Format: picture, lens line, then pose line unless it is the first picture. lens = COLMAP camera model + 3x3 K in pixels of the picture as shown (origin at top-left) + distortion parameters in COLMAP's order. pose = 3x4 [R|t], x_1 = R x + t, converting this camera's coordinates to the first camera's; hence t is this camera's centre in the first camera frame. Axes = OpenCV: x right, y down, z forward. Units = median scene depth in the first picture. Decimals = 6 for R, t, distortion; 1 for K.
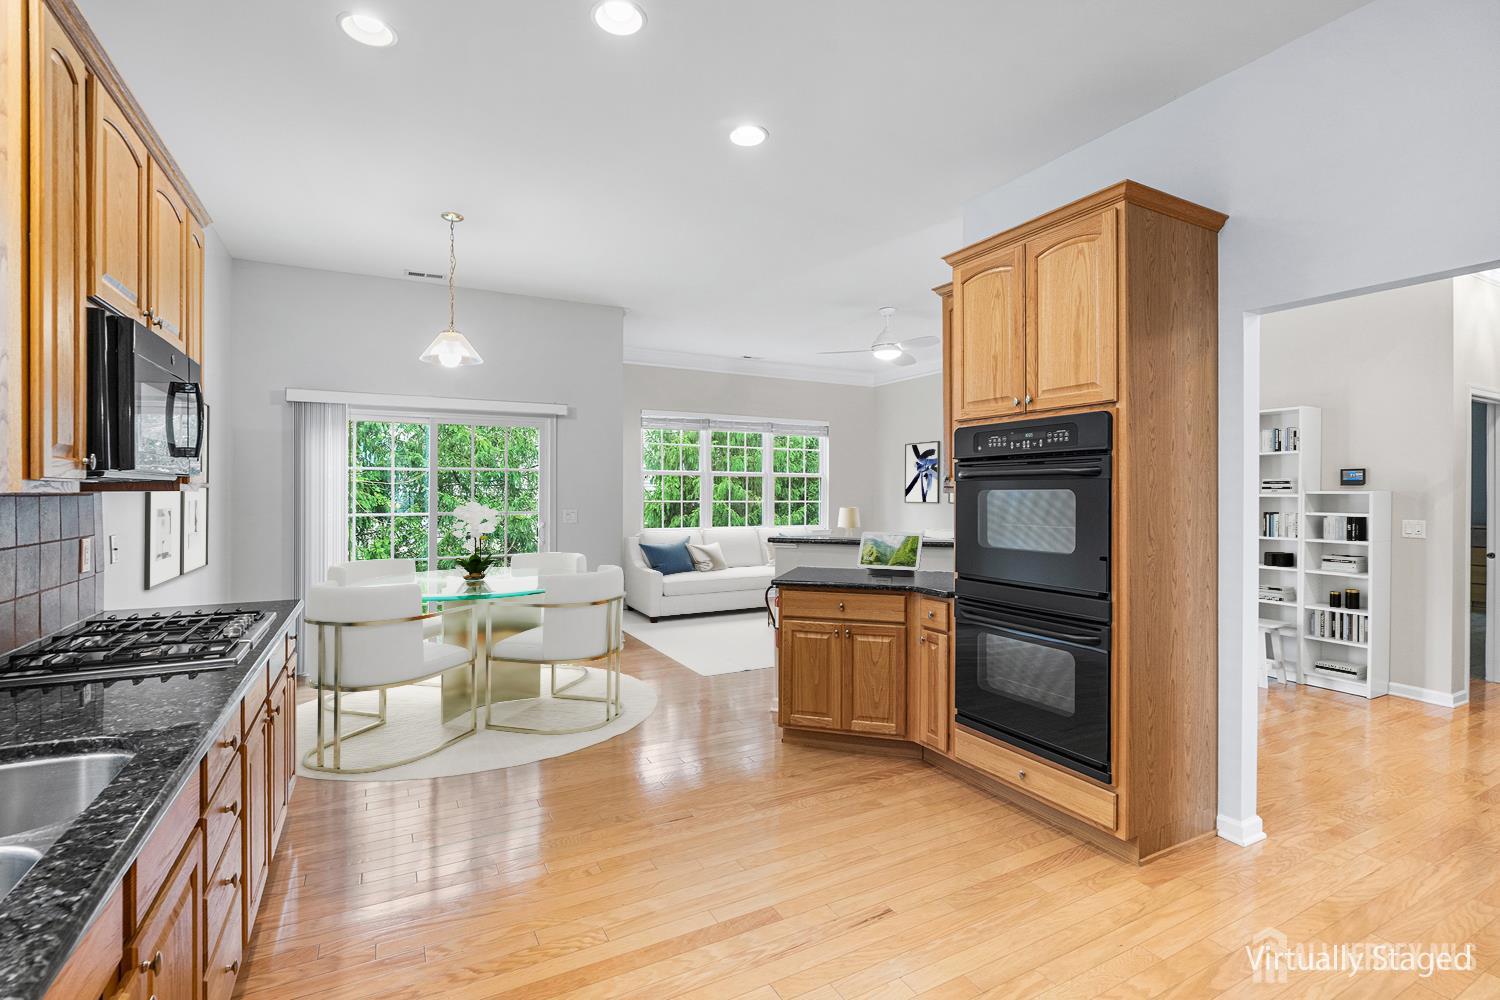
lens RADIAL K [[676.0, 0, 736.1], [0, 676.0, 491.0], [0, 0, 1]] dist [-0.007600, 0.000298]
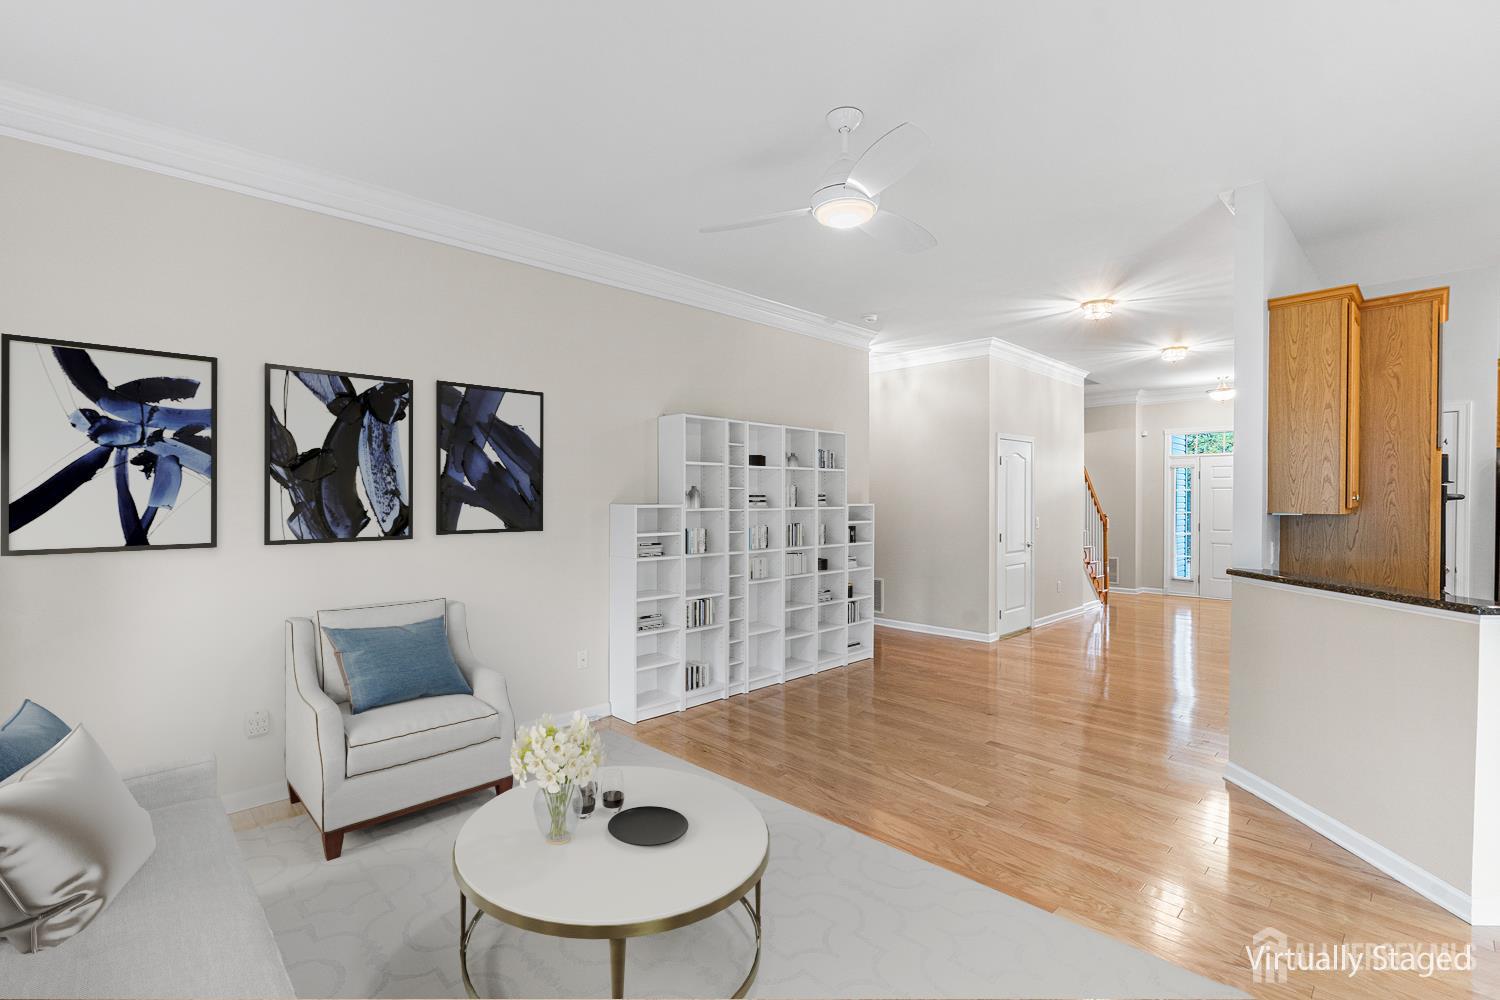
lens RADIAL K [[673.9, 0, 750.4], [0, 673.9, 495.1], [0, 0, 1]] dist [-0.001488, 0.000194]
pose [[-0.296270, -0.003407, 0.955098, -0.354443], [-0.001879, 0.999994, 0.002984, -0.030775], [-0.955102, -0.000911, -0.296274, 3.146002]]
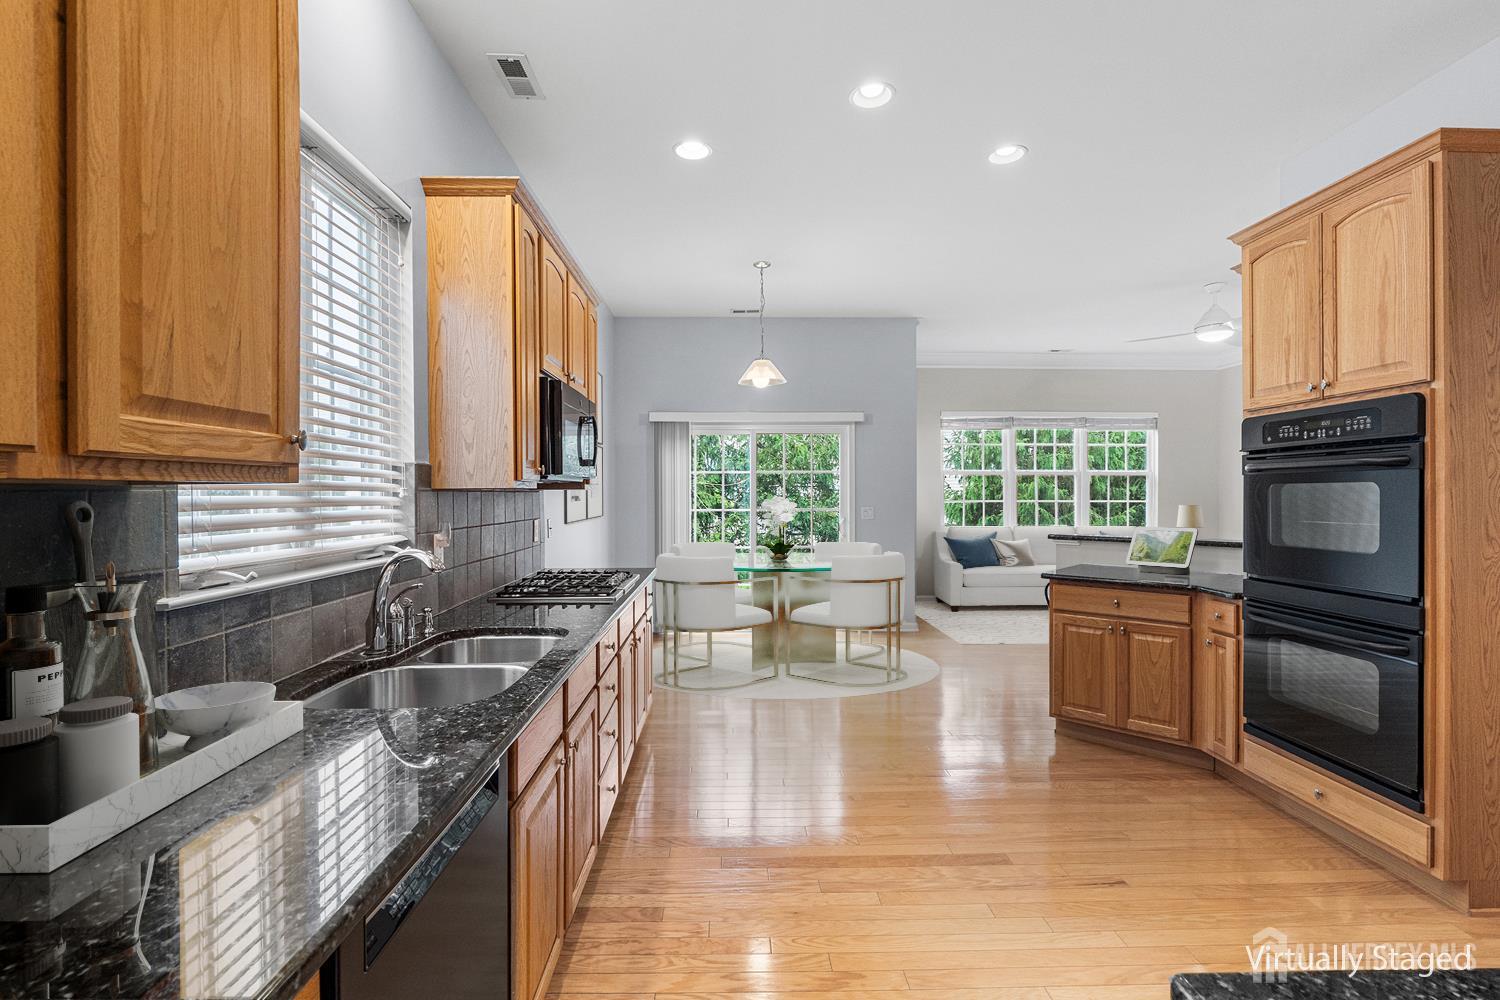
lens RADIAL K [[673.9, 0, 750.4], [0, 673.9, 495.1], [0, 0, 1]] dist [-0.001488, 0.000194]
pose [[0.901528, -0.002280, -0.432714, 0.119025], [0.003899, 0.999988, 0.002853, 0.008584], [0.432703, -0.004260, 0.901527, -0.148999]]
